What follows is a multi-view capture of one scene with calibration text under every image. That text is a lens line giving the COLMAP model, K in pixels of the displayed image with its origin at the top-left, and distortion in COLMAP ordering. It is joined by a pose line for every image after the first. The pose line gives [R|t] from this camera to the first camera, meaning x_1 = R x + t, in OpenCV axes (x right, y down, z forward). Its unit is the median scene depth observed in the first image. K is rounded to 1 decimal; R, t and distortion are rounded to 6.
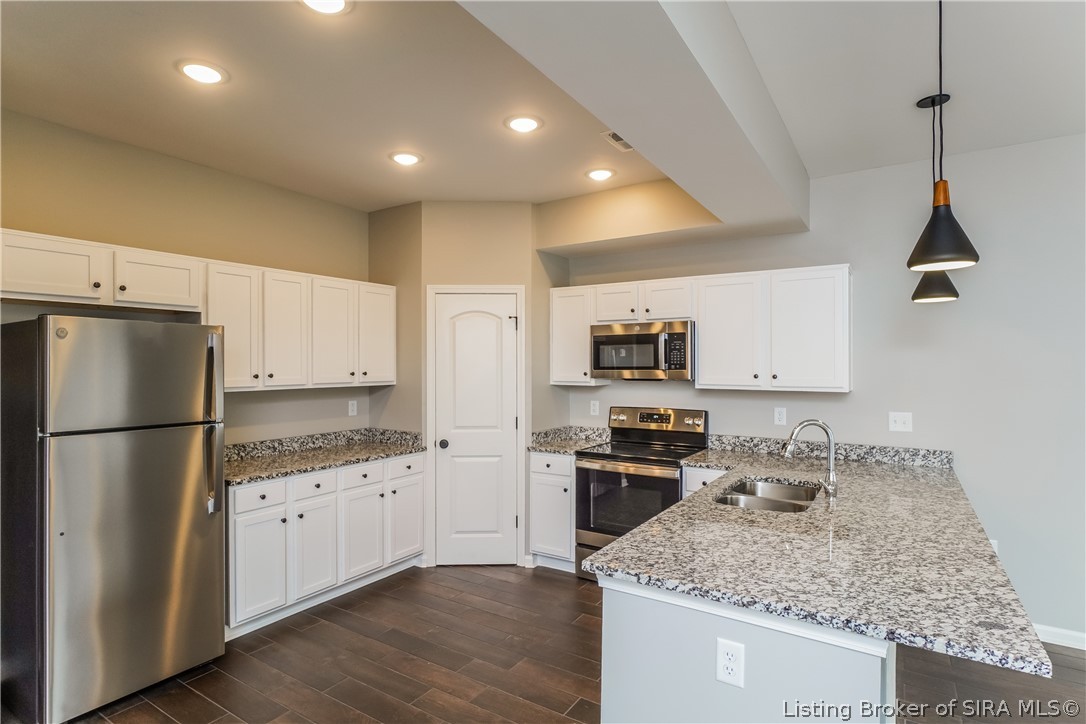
lens RADIAL K [[561.5, 0, 543.0], [0, 561.5, 362.0], [0, 0, 1]] dist [-0.003843, -0.000075]
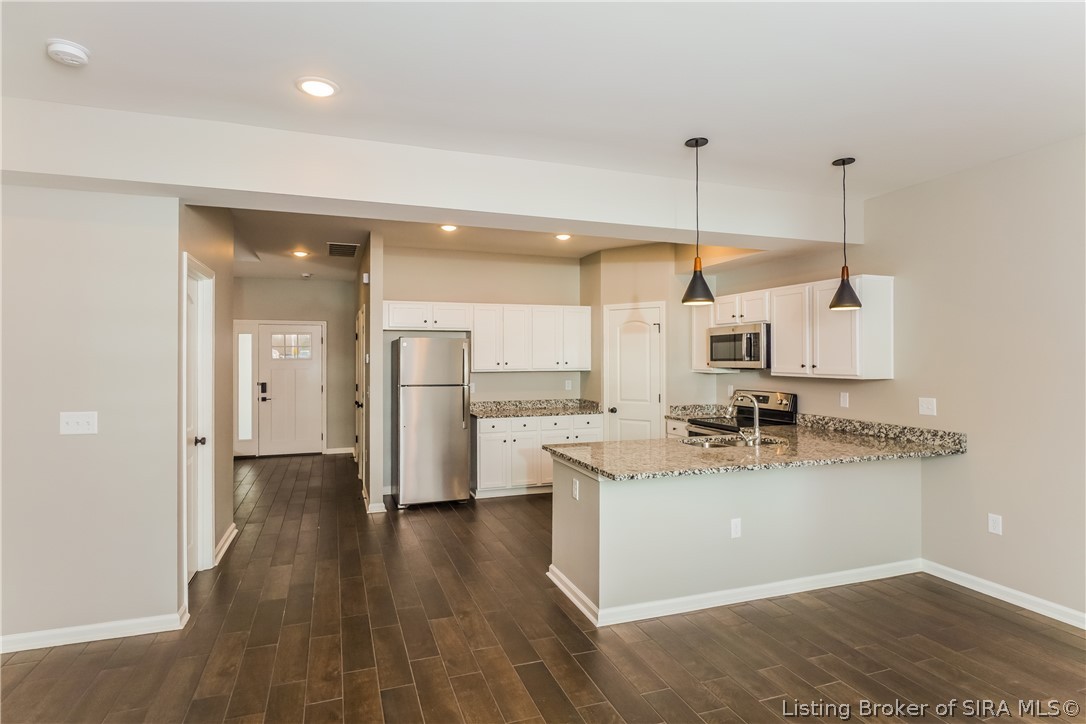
lens RADIAL K [[561.5, 0, 543.0], [0, 561.5, 362.0], [0, 0, 1]] dist [-0.003843, -0.000075]
pose [[0.803439, 0.003313, -0.595378, 0.617240], [0.003318, 0.999944, 0.010041, 0.001268], [0.595378, -0.010042, 0.803383, -0.348704]]
